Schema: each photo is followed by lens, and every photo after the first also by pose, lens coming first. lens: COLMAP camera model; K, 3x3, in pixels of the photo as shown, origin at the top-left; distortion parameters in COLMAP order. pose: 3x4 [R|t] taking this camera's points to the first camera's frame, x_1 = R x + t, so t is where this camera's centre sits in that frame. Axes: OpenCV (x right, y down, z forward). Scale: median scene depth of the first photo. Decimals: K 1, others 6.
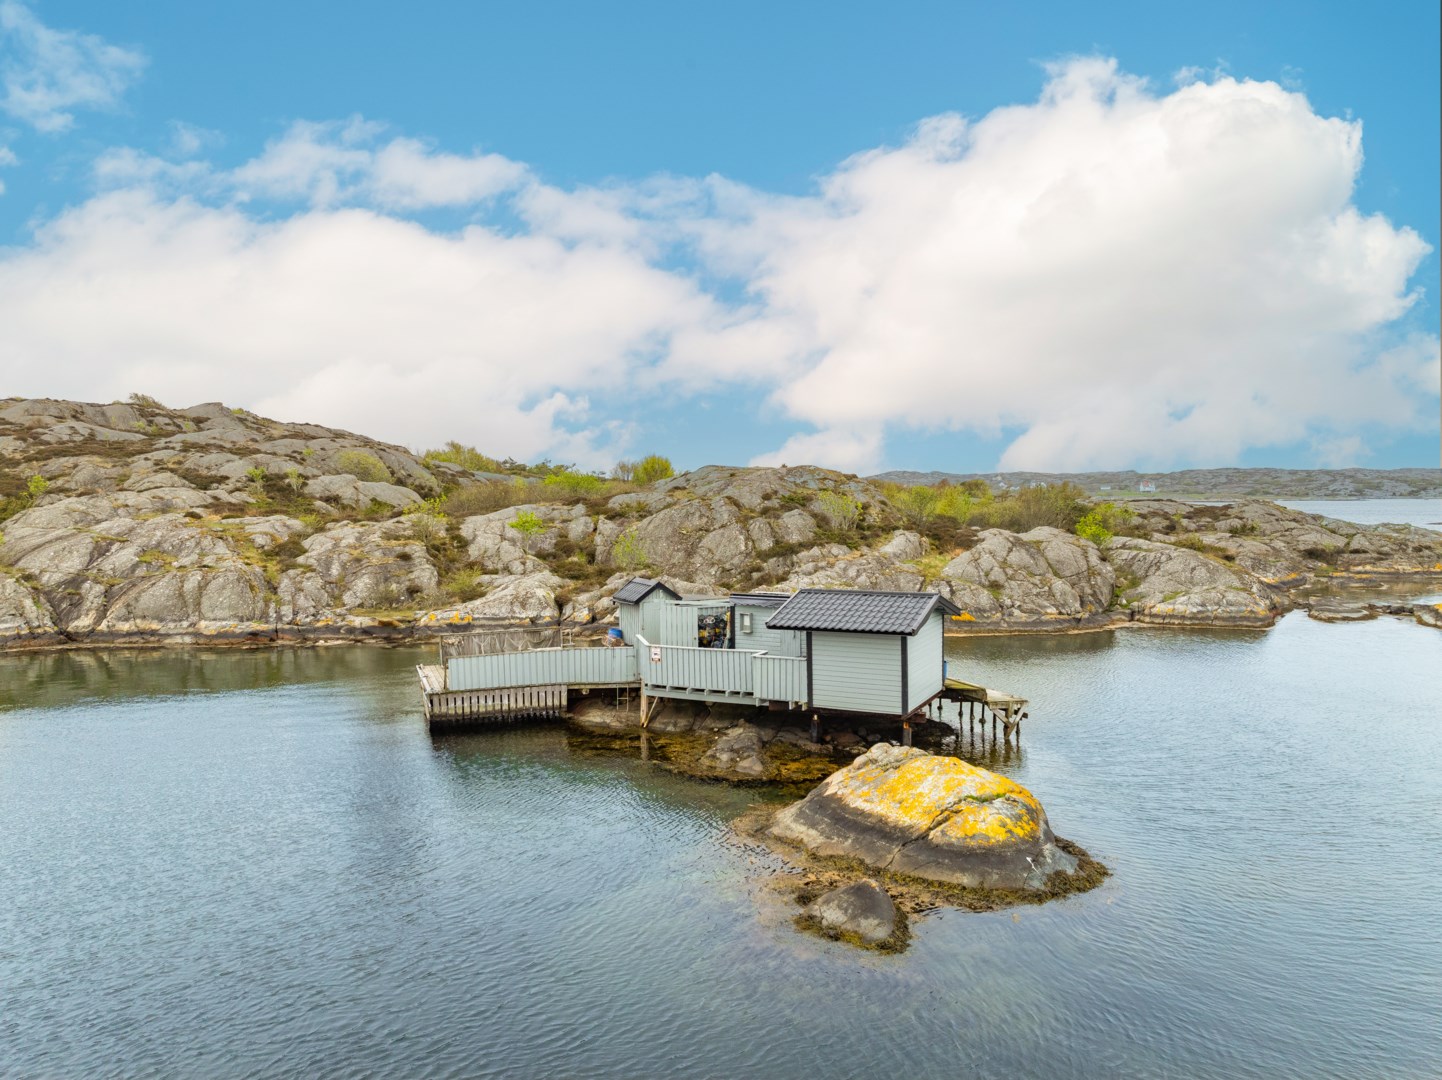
lens RADIAL K [[1021.8, 0, 712.9], [0, 1021.8, 531.4], [0, 0, 1]] dist [-0.035446, -0.009021]
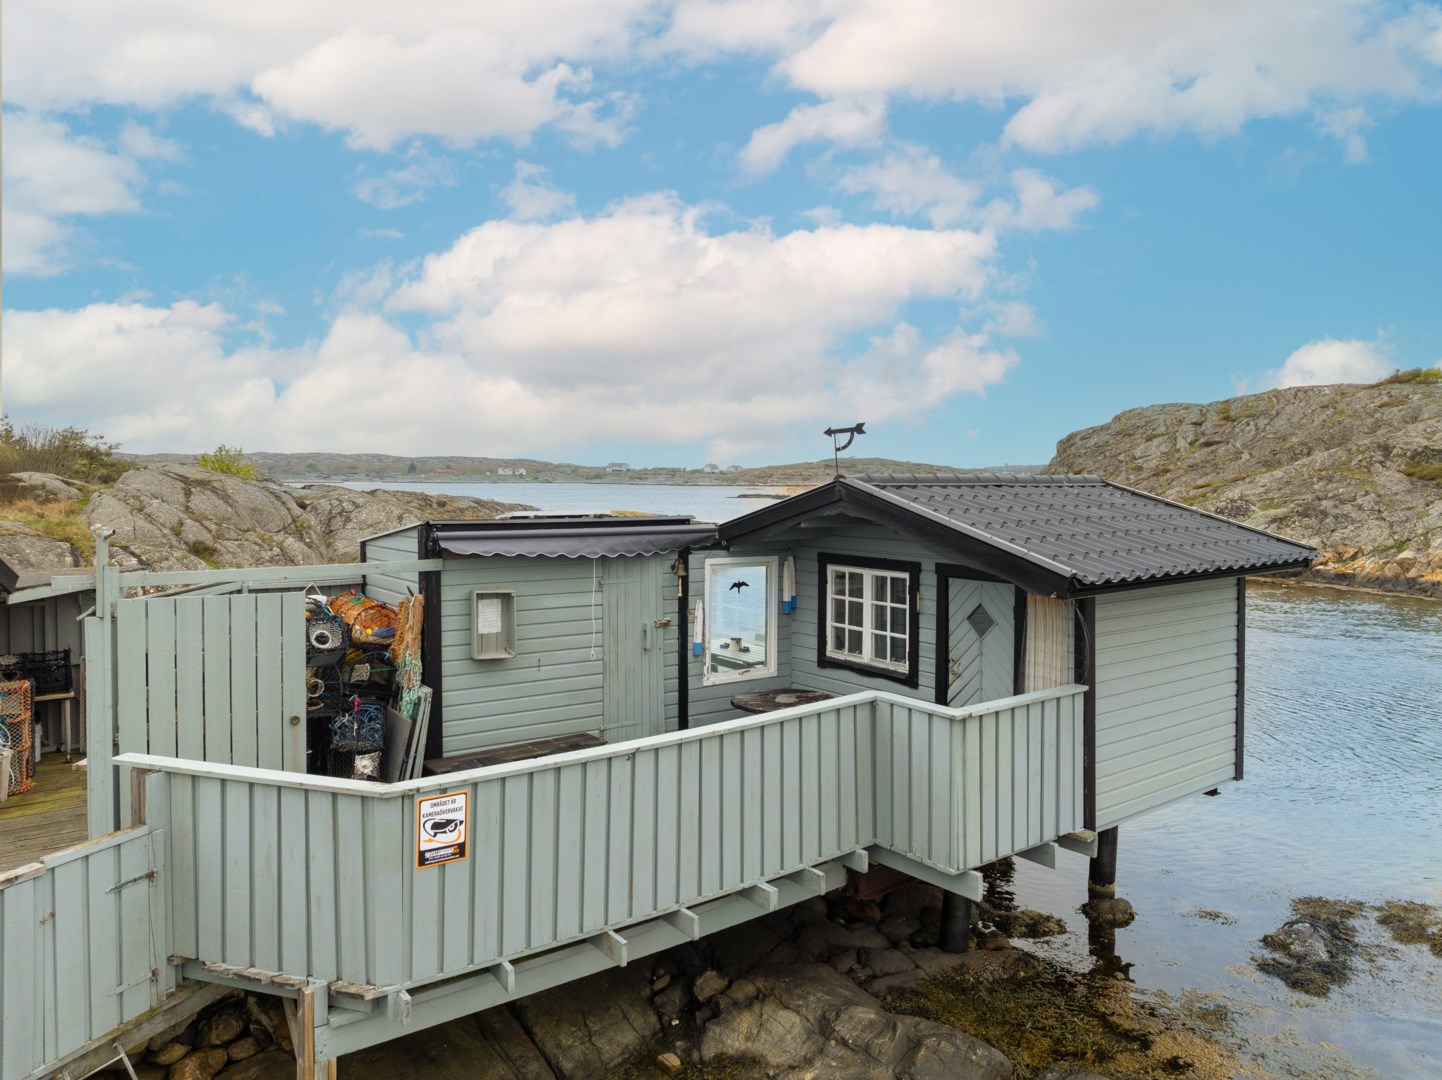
lens RADIAL K [[1021.8, 0, 741.9], [0, 1021.8, 509.0], [0, 0, 1]] dist [-0.035446, -0.009021]
pose [[0.416413, -0.016315, 0.909029, -0.123955], [0.024159, 0.999684, 0.006875, 0.036335], [-0.908855, 0.019099, 0.416676, 0.522875]]
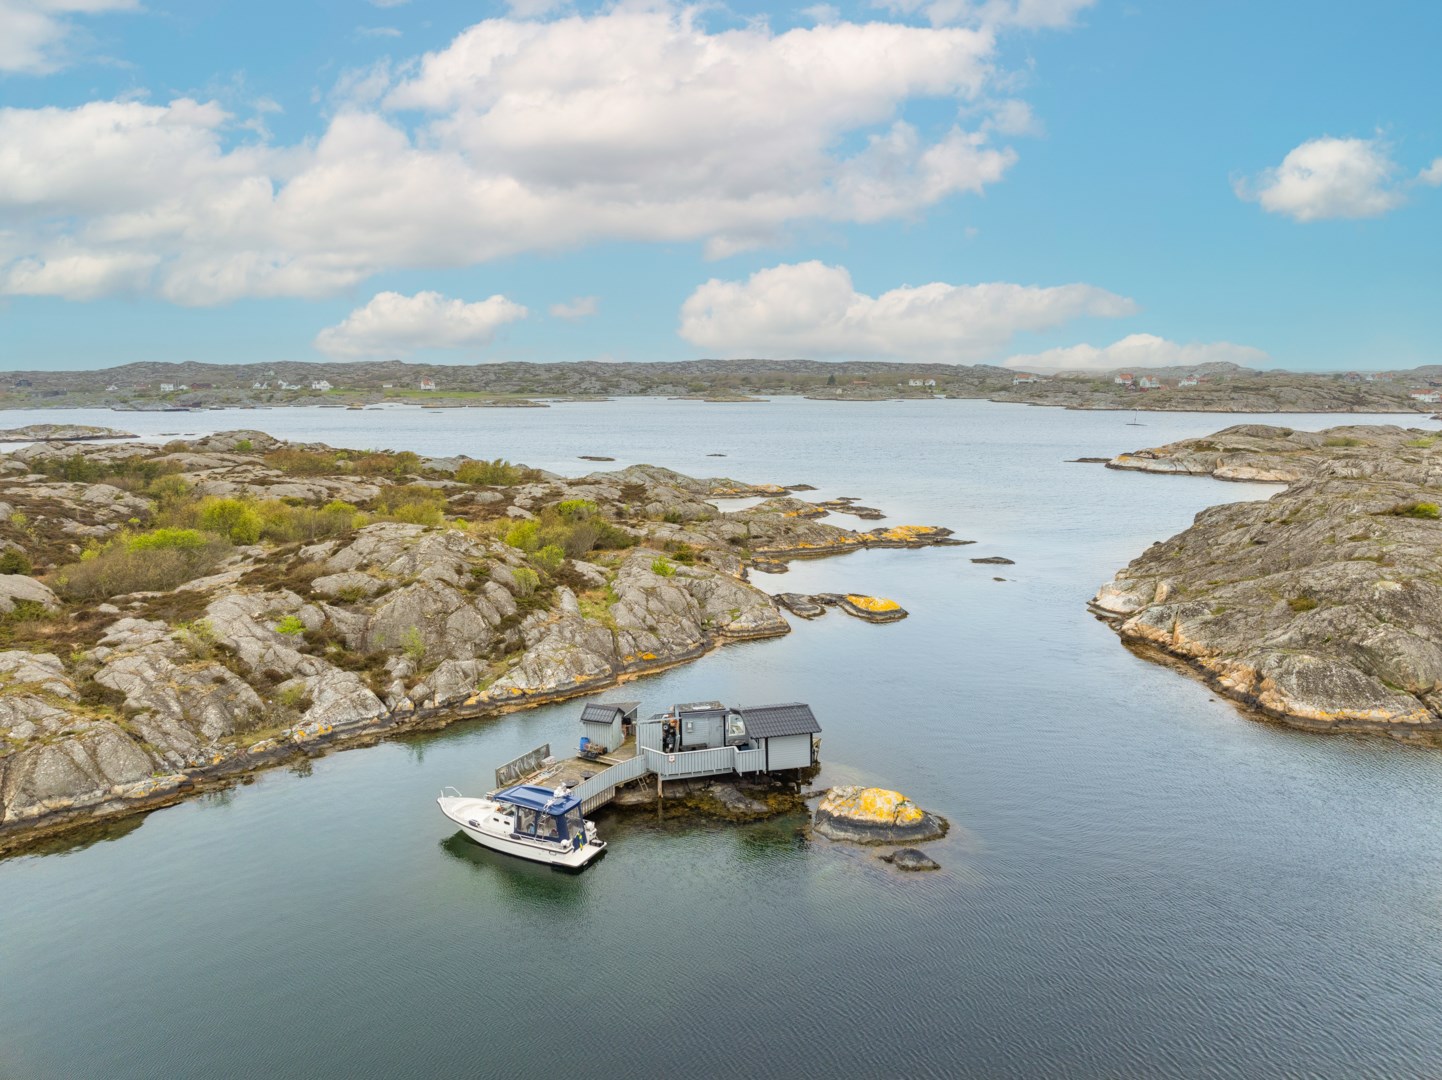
lens RADIAL K [[1021.8, 0, 725.7], [0, 1021.8, 552.1], [0, 0, 1]] dist [-0.035446, -0.009021]
pose [[0.754924, -0.116024, 0.645468, -0.680401], [0.026097, 0.988761, 0.147209, -0.311978], [-0.655293, -0.094287, 0.749467, -0.247418]]
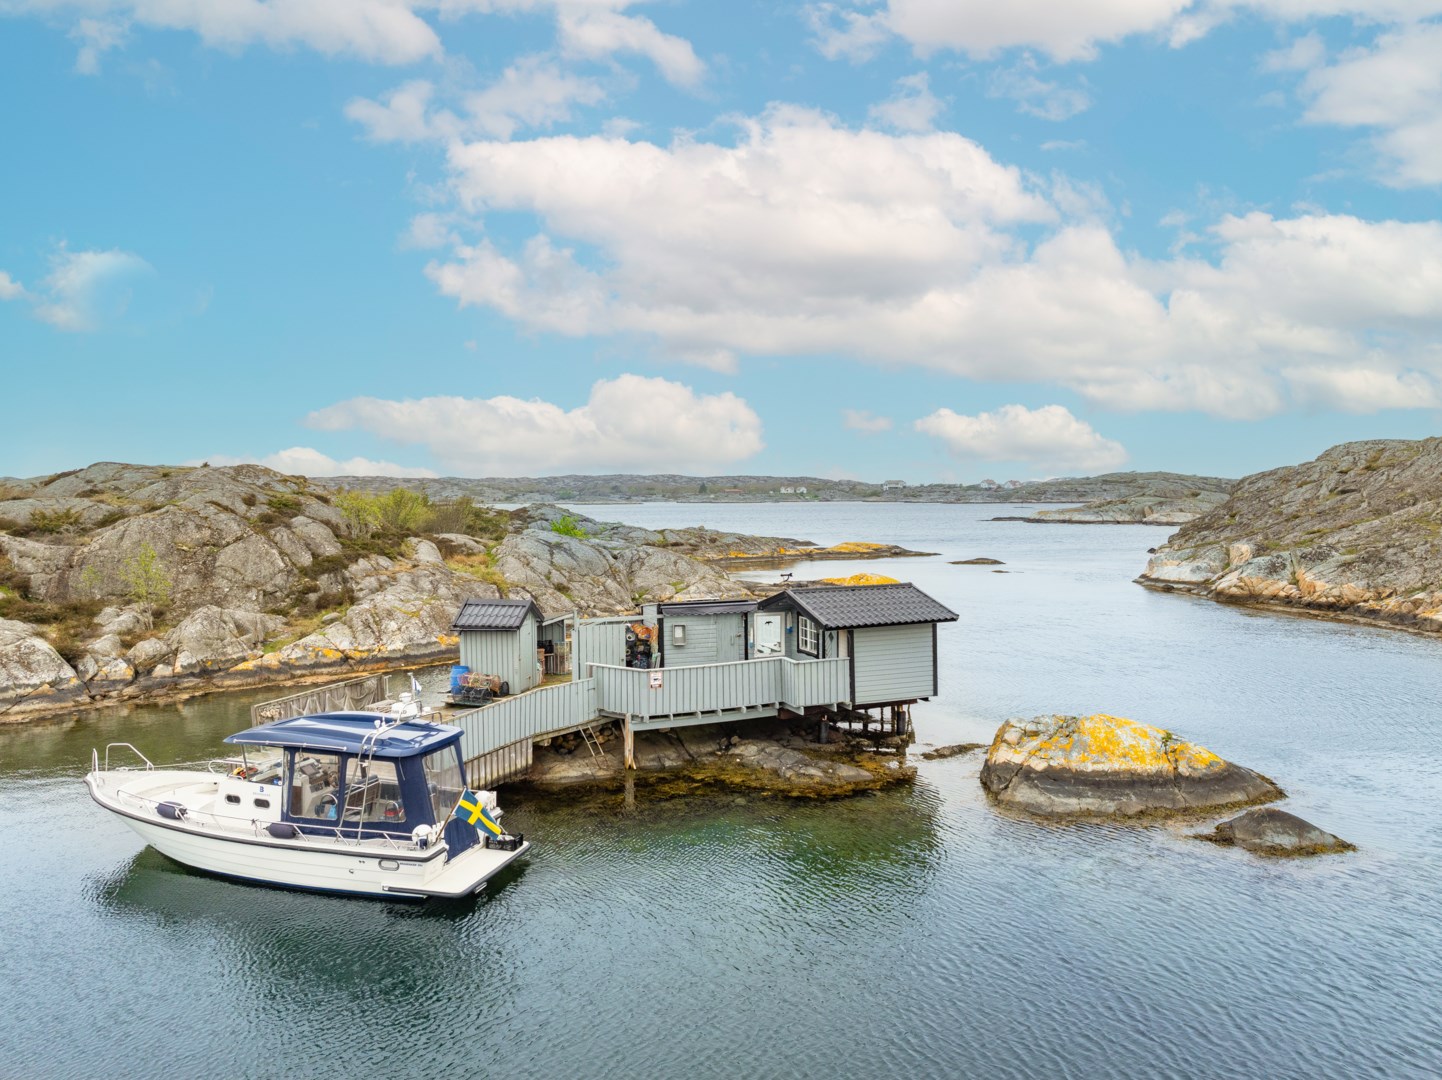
lens RADIAL K [[1021.8, 0, 732.8], [0, 1021.8, 544.7], [0, 0, 1]] dist [-0.035446, -0.009021]
pose [[0.656027, -0.037674, 0.753797, -0.393613], [0.033432, 0.999224, 0.020844, -0.004973], [-0.753997, 0.011526, 0.656777, 0.234772]]
